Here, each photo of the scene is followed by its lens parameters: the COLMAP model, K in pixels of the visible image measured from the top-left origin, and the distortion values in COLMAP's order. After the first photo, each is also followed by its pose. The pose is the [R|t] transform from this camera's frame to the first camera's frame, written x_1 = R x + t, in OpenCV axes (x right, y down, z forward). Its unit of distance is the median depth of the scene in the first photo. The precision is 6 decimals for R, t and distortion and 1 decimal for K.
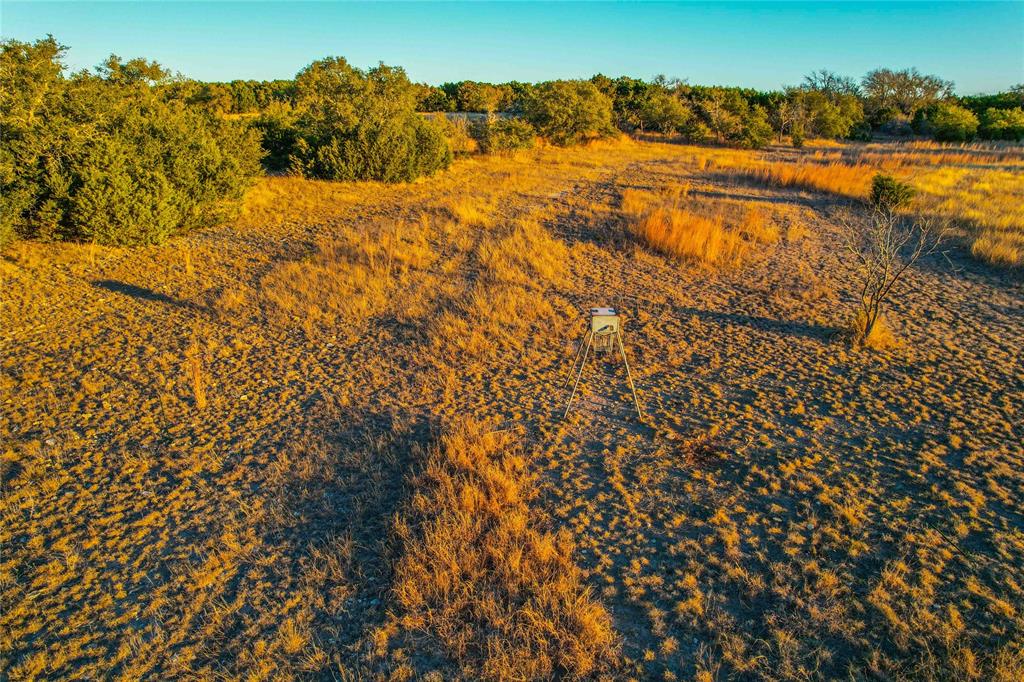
lens RADIAL K [[652.9, 0, 512.0], [0, 652.9, 341.0], [0, 0, 1]] dist [-0.059692, 0.044506]
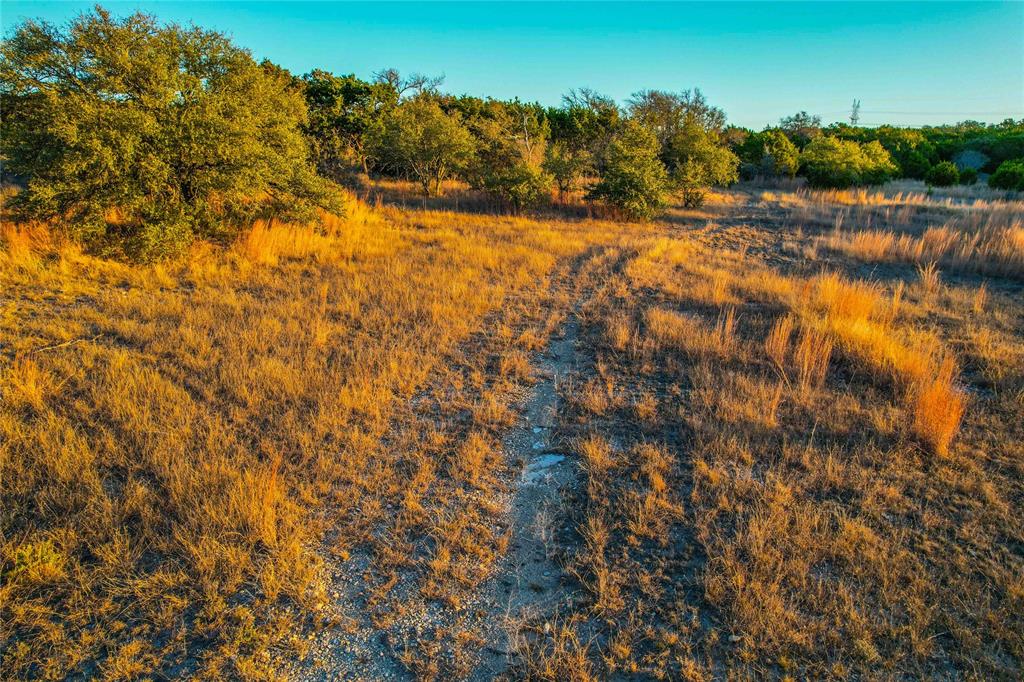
lens RADIAL K [[652.9, 0, 512.0], [0, 652.9, 341.0], [0, 0, 1]] dist [-0.059692, 0.044506]
pose [[0.897227, -0.119528, 0.425084, 0.082086], [0.141497, 0.989729, -0.020360, -0.196265], [-0.418285, 0.078415, 0.904925, 0.577416]]
